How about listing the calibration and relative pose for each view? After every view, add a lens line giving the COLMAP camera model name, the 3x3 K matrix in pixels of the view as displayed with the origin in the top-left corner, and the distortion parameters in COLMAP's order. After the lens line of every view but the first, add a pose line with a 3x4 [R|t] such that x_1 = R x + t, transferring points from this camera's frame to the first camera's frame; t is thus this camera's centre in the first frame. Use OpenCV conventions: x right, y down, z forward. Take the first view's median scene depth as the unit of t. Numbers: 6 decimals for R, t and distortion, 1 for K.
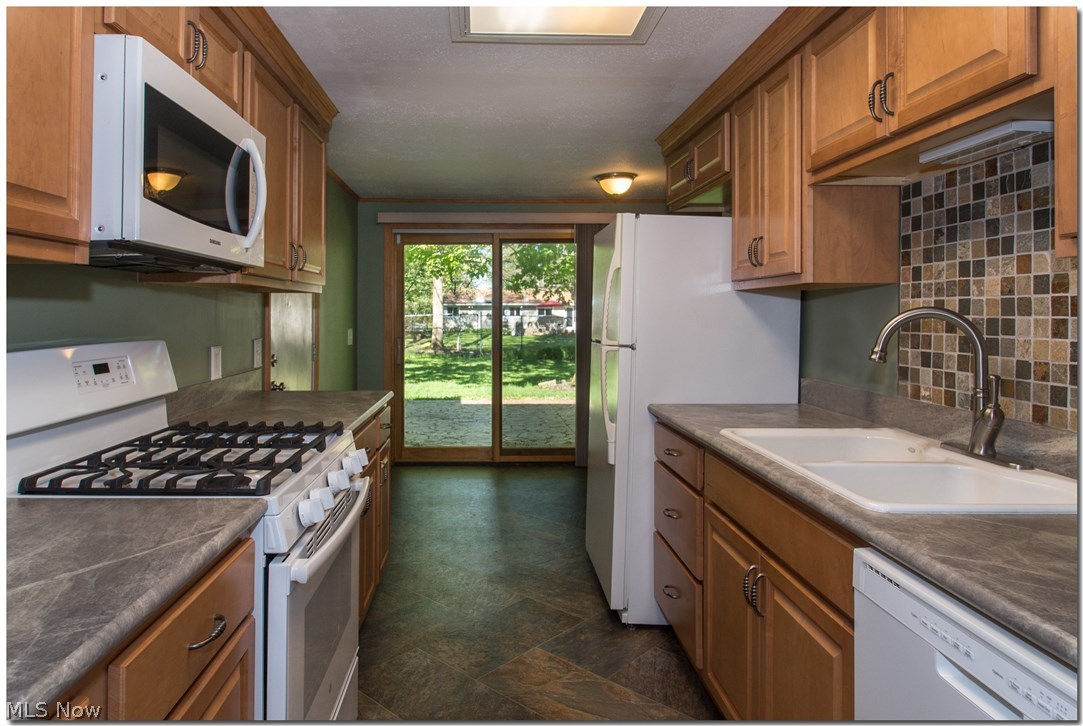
lens RADIAL K [[697.1, 0, 541.7], [0, 697.1, 359.8], [0, 0, 1]] dist [-0.012137, -0.004083]
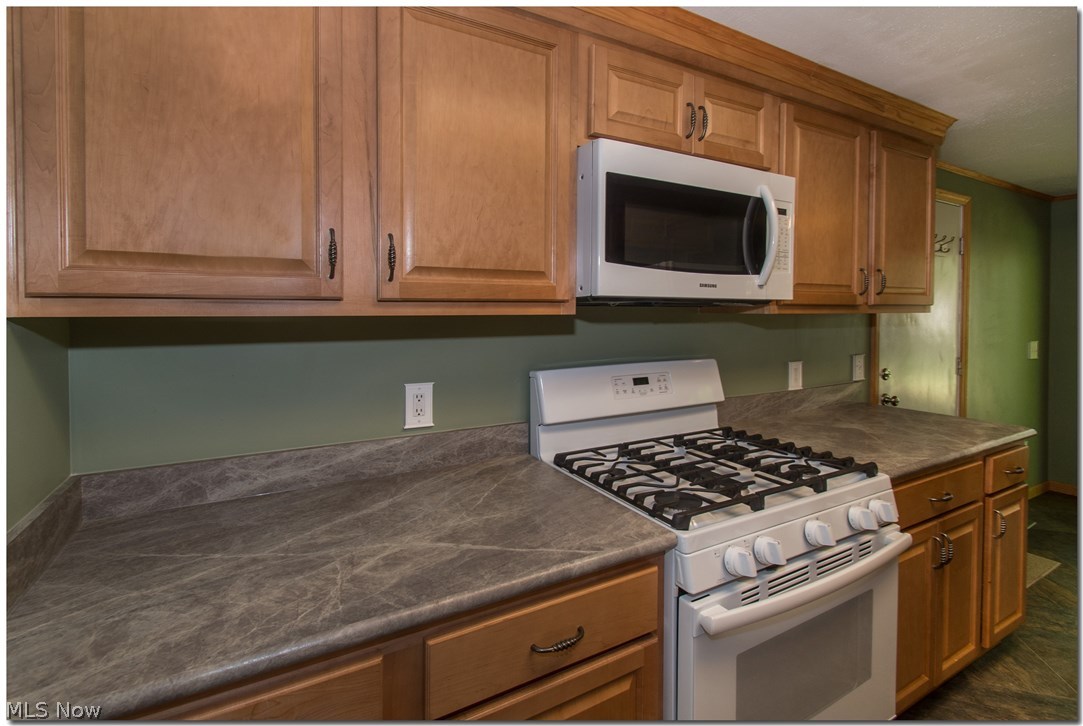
lens RADIAL K [[483.1, 0, 513.7], [0, 483.1, 327.8], [0, 0, 1]] dist [0.002236, -0.001054]
pose [[0.391032, 0.032466, -0.919804, 0.133655], [-0.060896, 0.998100, 0.009342, -0.081784], [0.918360, 0.052359, 0.392266, 0.369583]]
